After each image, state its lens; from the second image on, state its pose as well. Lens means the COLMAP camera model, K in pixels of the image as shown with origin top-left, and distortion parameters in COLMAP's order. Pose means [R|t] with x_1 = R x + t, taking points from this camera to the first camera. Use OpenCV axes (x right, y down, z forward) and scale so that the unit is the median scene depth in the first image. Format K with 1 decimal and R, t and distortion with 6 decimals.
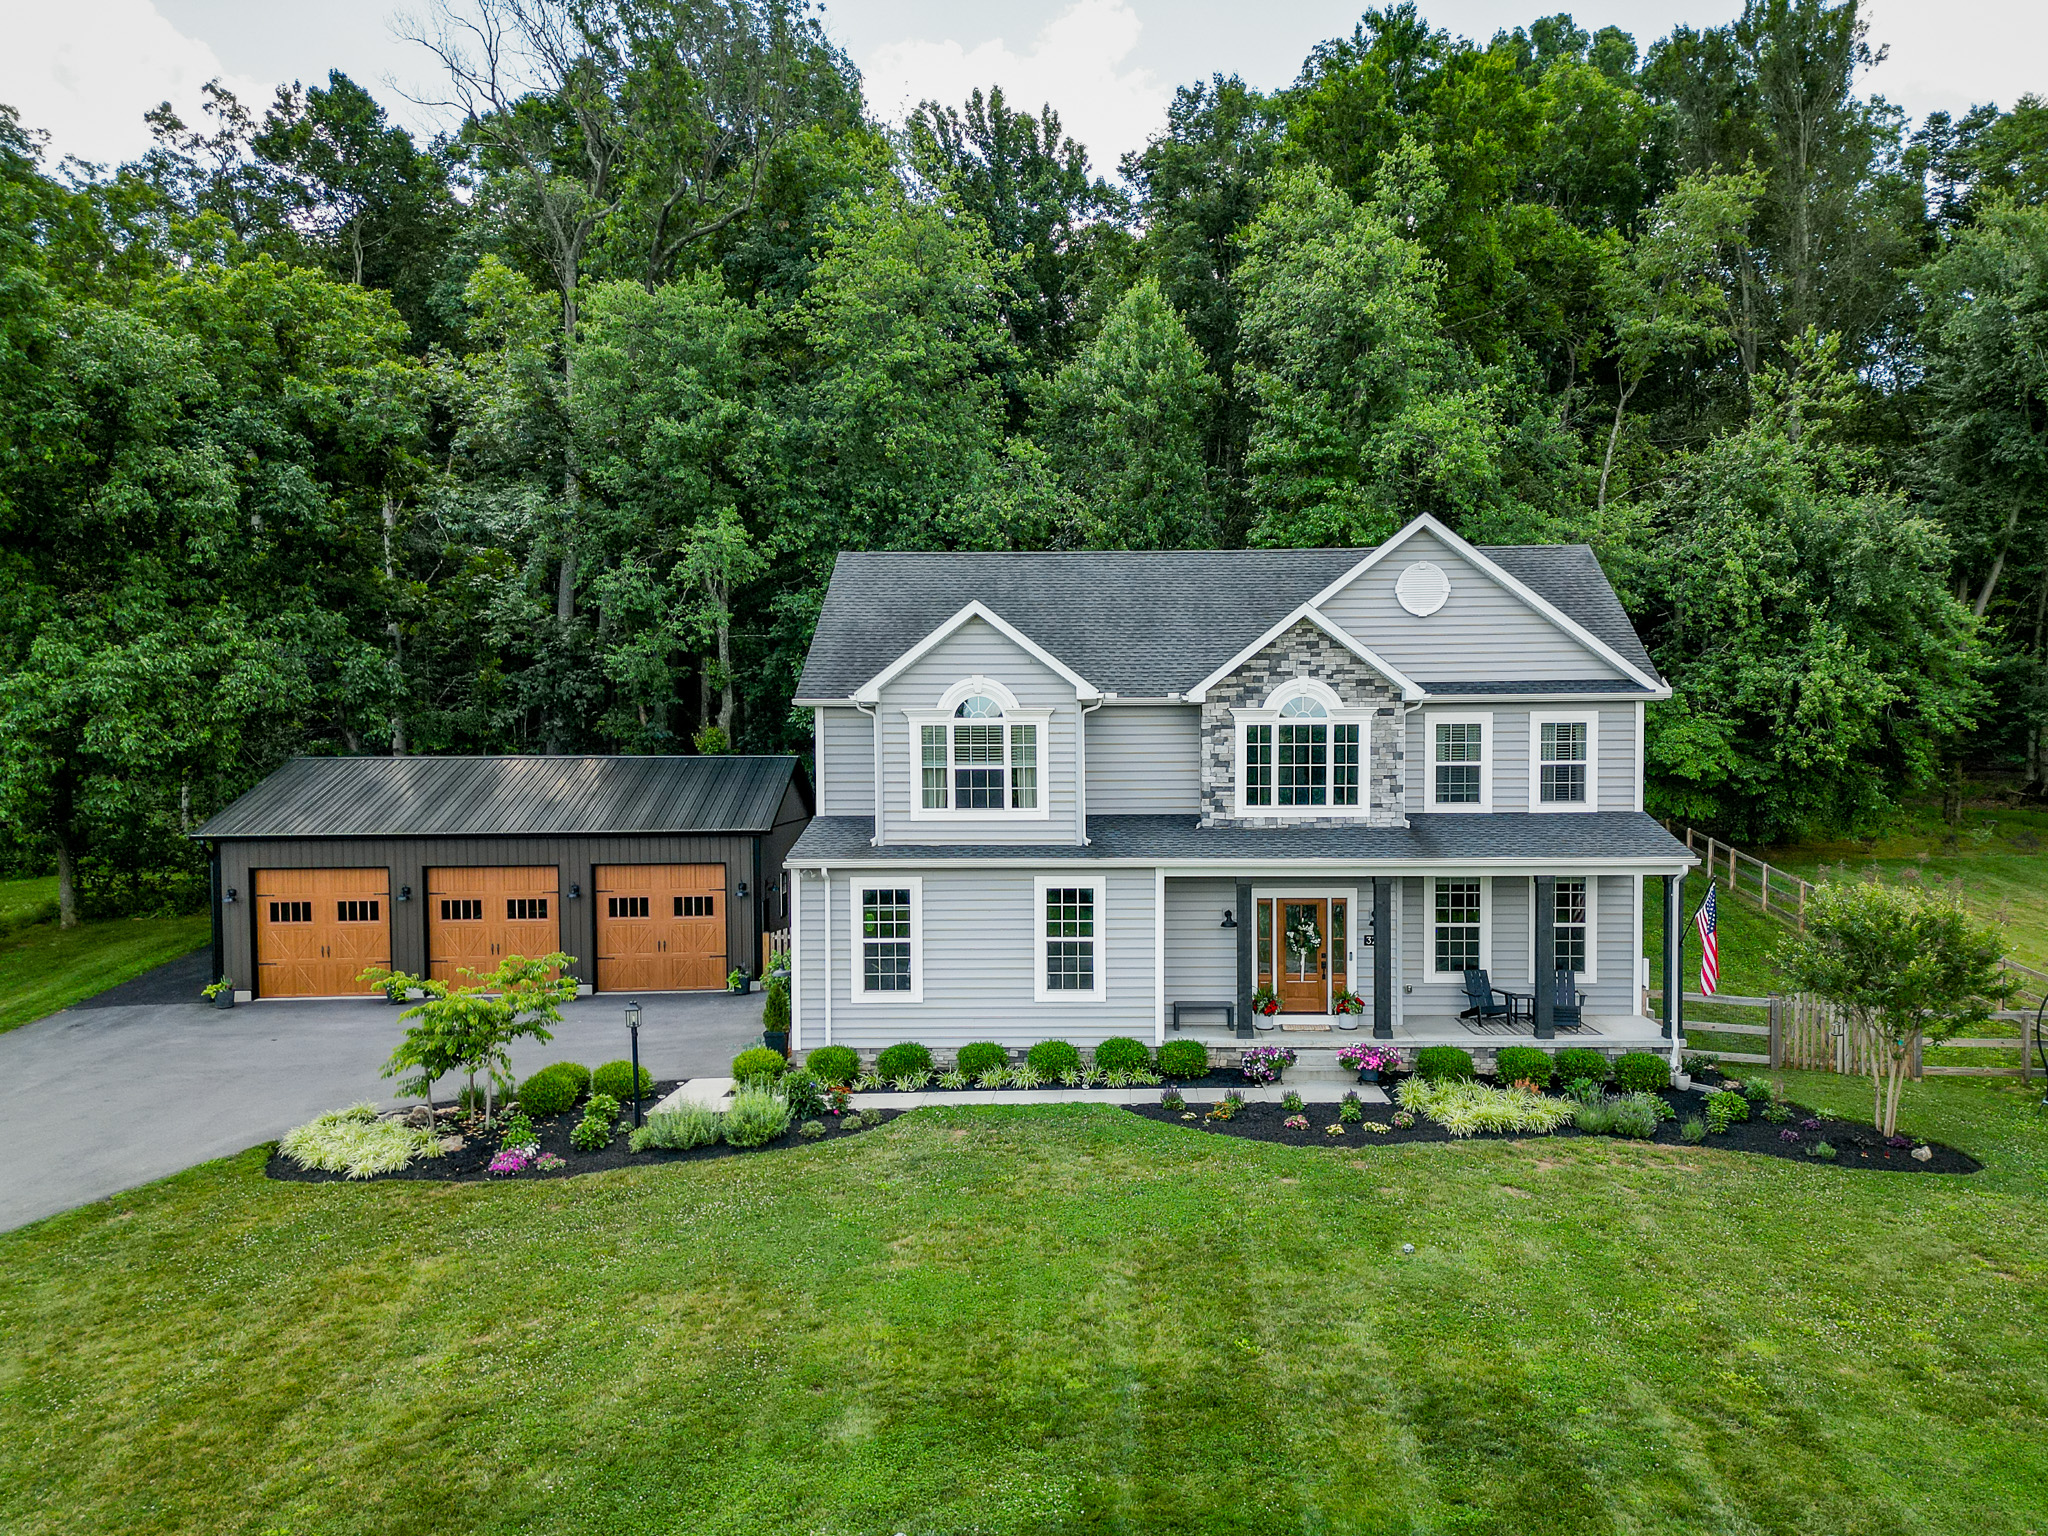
lens RADIAL K [[1476.2, 0, 1086.5], [0, 1476.2, 852.5], [0, 0, 1]] dist [0.077082, -0.002027]
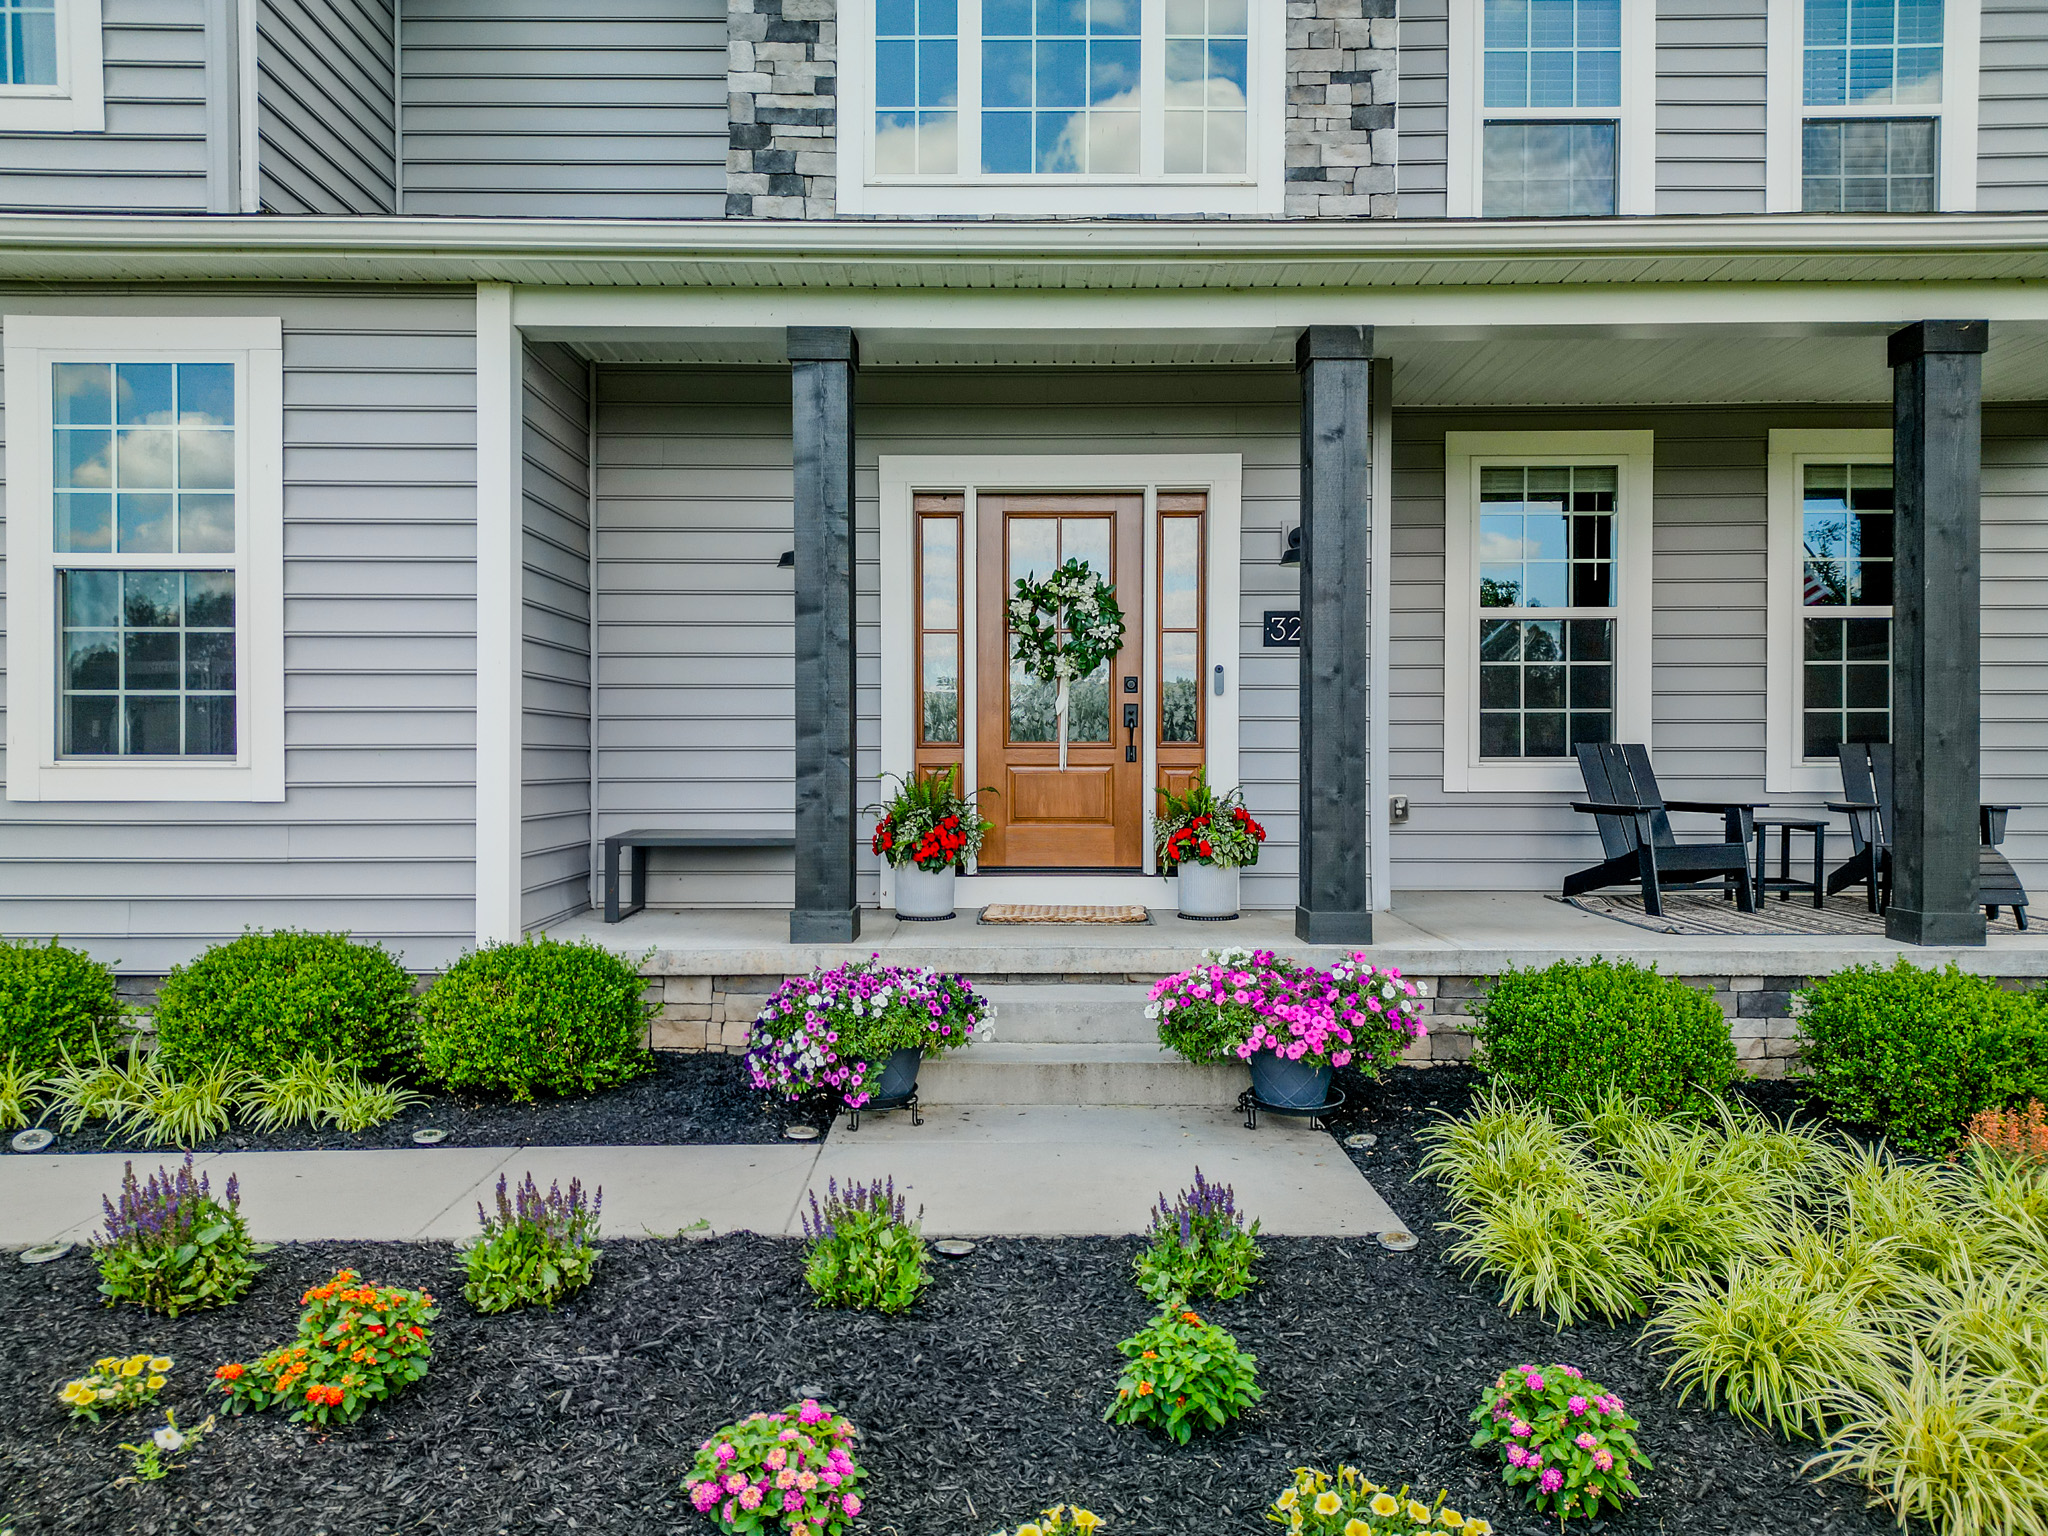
lens RADIAL K [[1451.6, 0, 1024.0], [0, 1451.6, 768.0], [0, 0, 1]] dist [0.100865, -0.117282]
pose [[0.999533, 0.008002, 0.029503, 0.131489], [-0.006442, 0.998594, -0.052610, 0.104493], [-0.029883, 0.052395, 0.998179, 0.712845]]
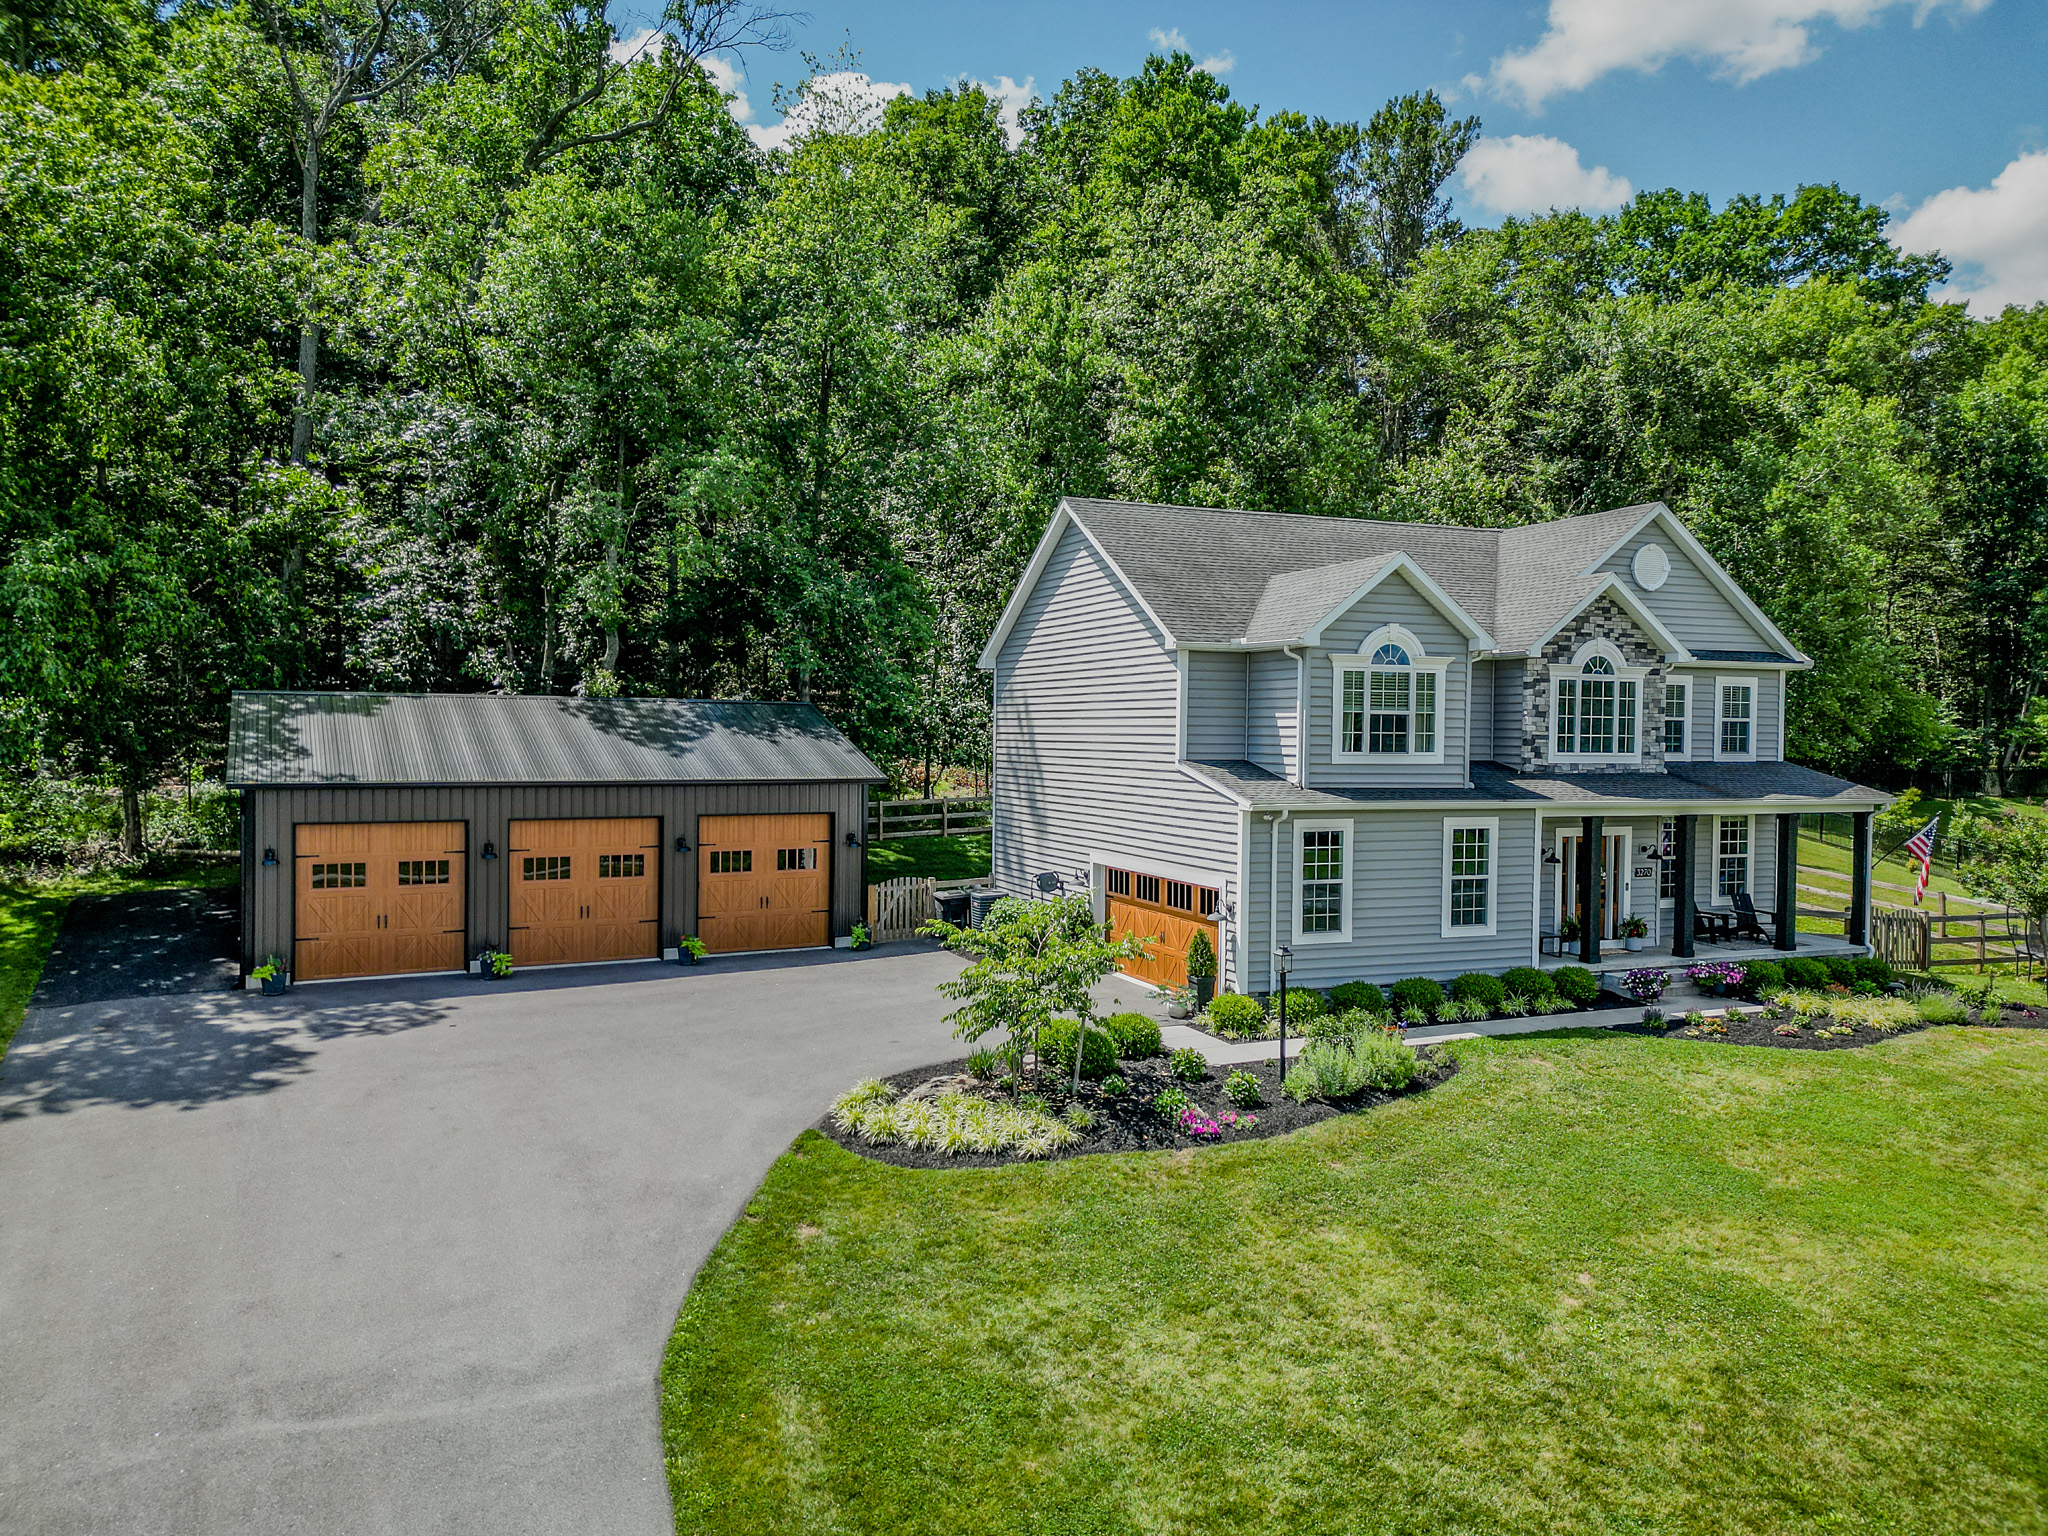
lens RADIAL K [[1451.6, 0, 1024.0], [0, 1451.6, 768.0], [0, 0, 1]] dist [0.100865, -0.117282]
pose [[0.907158, 0.006762, 0.420736, -0.716648], [0.005441, 0.999599, -0.027796, 0.007949], [-0.420755, 0.027504, 0.906757, 0.177573]]
